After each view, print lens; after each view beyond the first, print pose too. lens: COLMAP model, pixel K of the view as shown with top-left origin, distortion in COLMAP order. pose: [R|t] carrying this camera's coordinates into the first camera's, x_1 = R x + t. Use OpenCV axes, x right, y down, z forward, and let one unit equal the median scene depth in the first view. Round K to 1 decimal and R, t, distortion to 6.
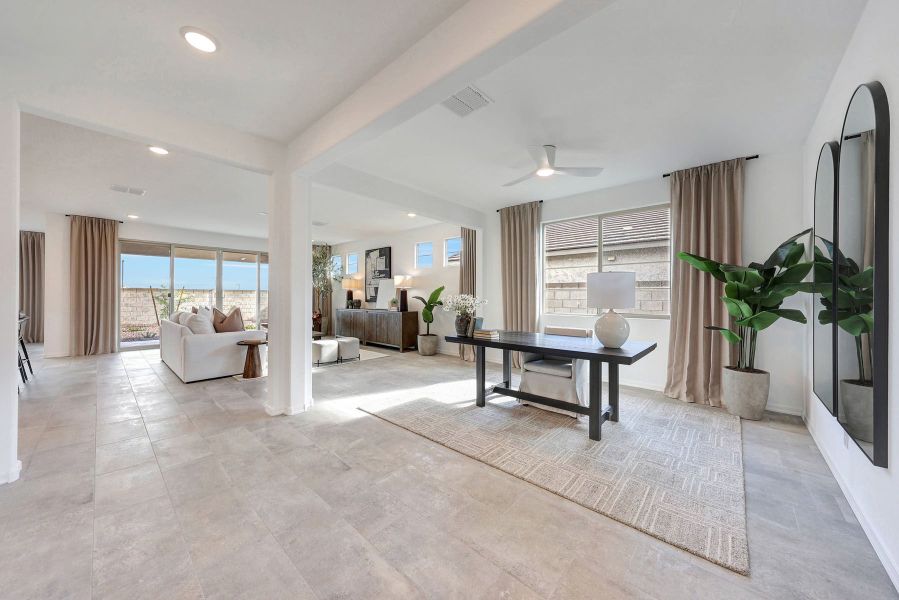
lens RADIAL K [[335.8, 0, 444.7], [0, 335.8, 298.5], [0, 0, 1]] dist [-0.003652, -0.000049]
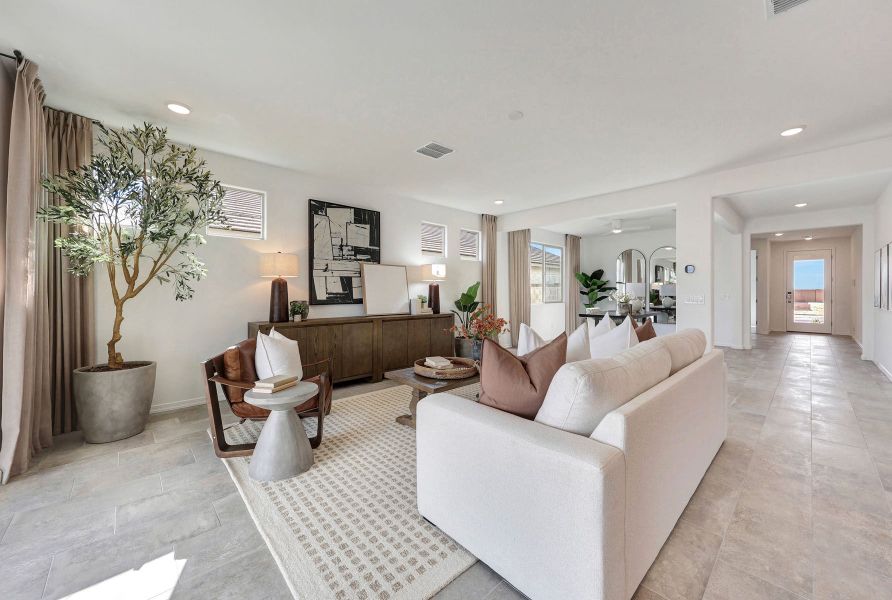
lens RADIAL K [[338.3, 0, 448.8], [0, 338.3, 296.5], [0, 0, 1]] dist [-0.009945, 0.000242]
pose [[0.044443, -0.020279, 0.998806, -1.524392], [0.005140, 0.999785, 0.020071, -0.022411], [-0.998999, 0.004242, 0.044537, 1.654682]]
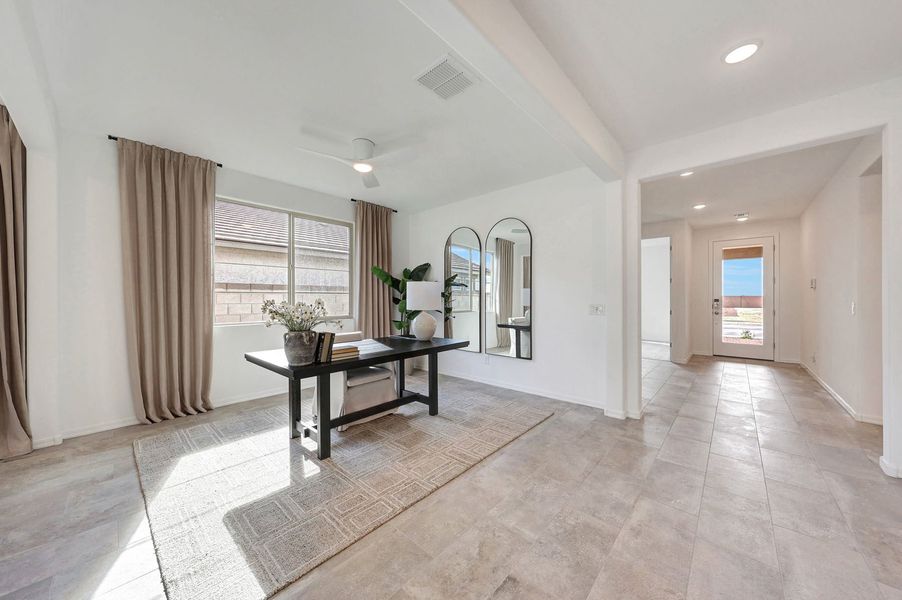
lens RADIAL K [[336.9, 0, 446.2], [0, 336.9, 298.5], [0, 0, 1]] dist [-0.003652, -0.000049]
pose [[-0.067374, -0.004677, 0.997717, -0.629836], [0.007217, 0.999961, 0.005175, -0.015873], [-0.997702, 0.007550, -0.067337, 0.807988]]
